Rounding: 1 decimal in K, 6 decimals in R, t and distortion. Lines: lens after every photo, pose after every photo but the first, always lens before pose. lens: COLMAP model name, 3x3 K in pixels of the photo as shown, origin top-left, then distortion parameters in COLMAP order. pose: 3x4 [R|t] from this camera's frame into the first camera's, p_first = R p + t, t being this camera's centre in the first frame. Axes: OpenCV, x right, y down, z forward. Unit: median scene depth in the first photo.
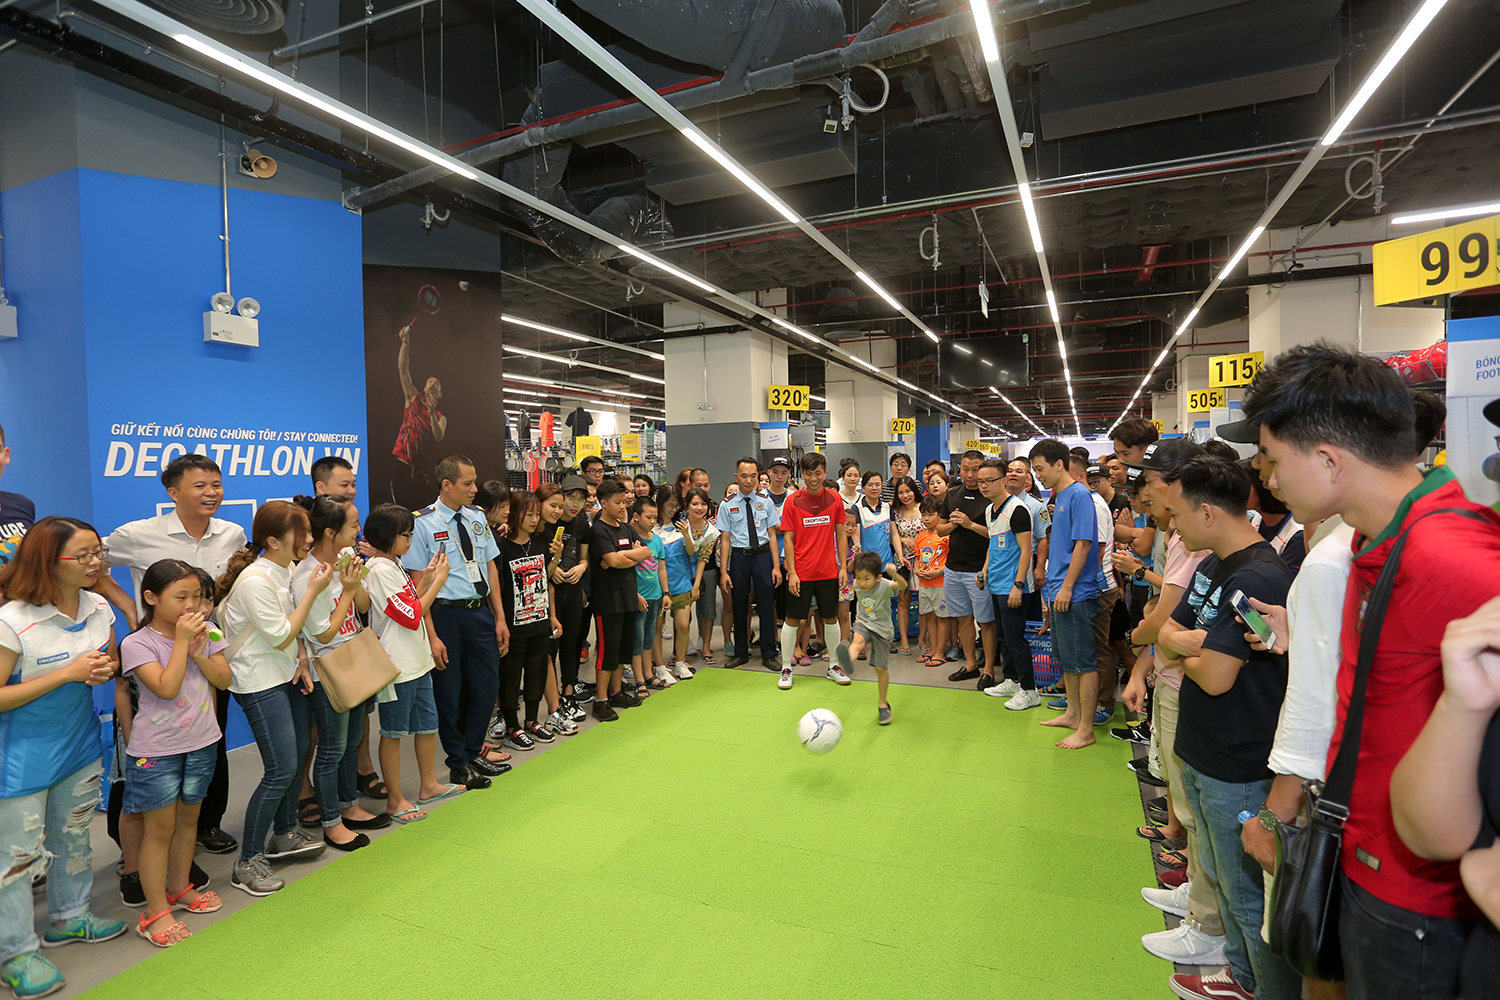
lens RADIAL K [[777.1, 0, 750.1], [0, 777.1, 494.1], [0, 0, 1]] dist [-0.021510, 0.004107]
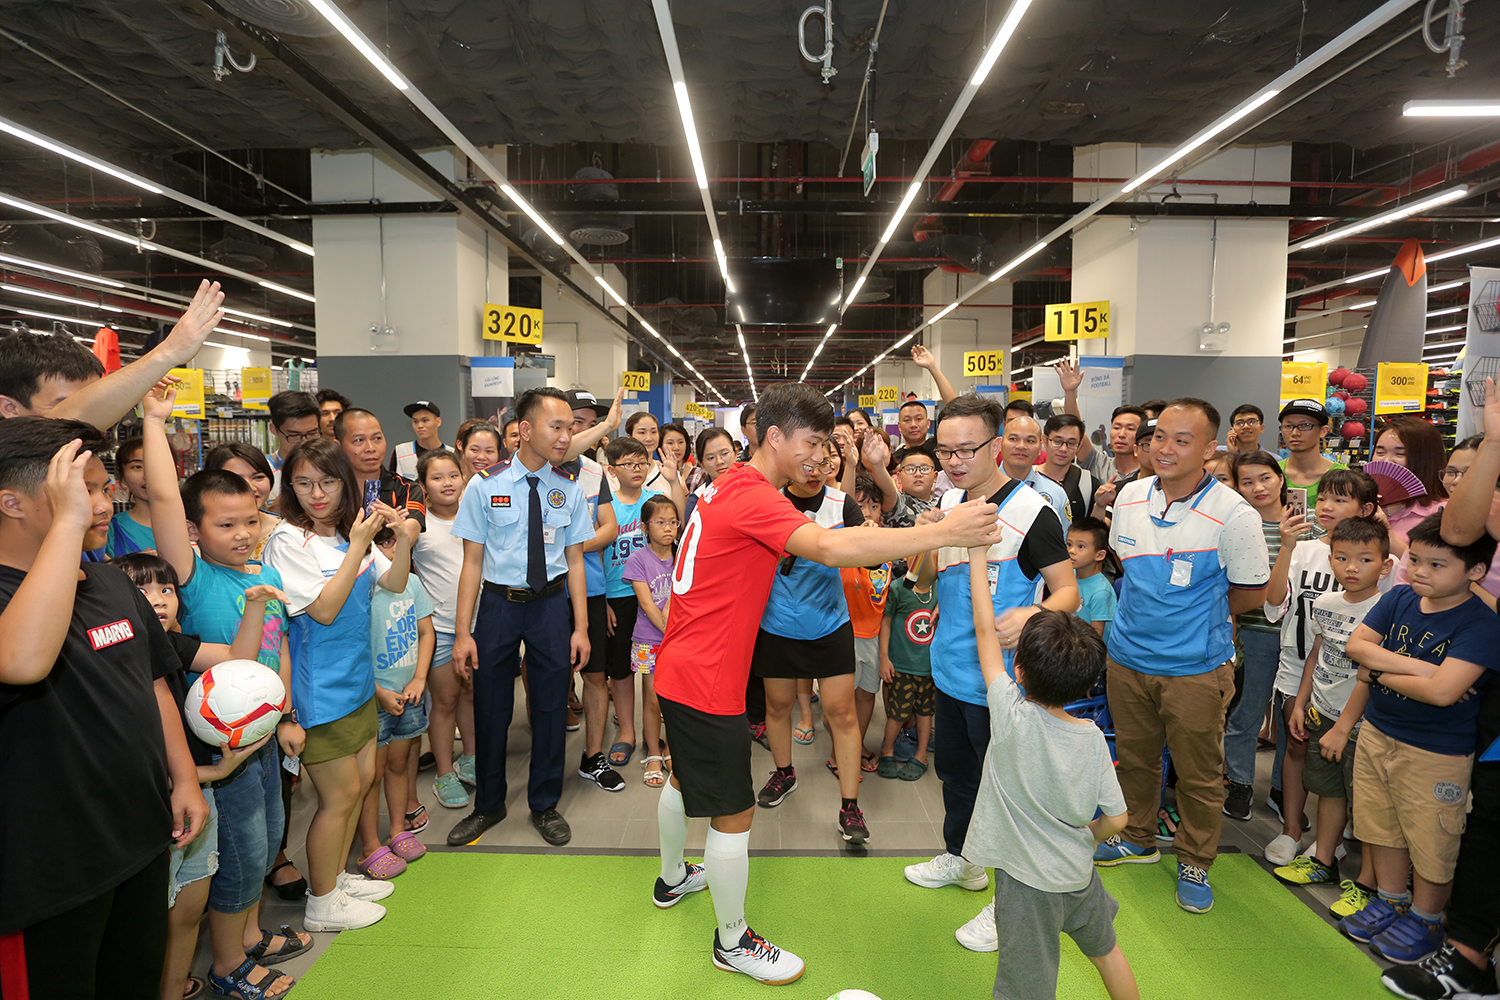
lens RADIAL K [[777.1, 0, 746.2], [0, 777.1, 510.5], [0, 0, 1]] dist [-0.021510, 0.004107]
pose [[0.924076, -0.013234, 0.381979, -0.025516], [-0.011566, 0.997974, 0.062558, -0.001931], [-0.382033, -0.062226, 0.922051, 0.261023]]
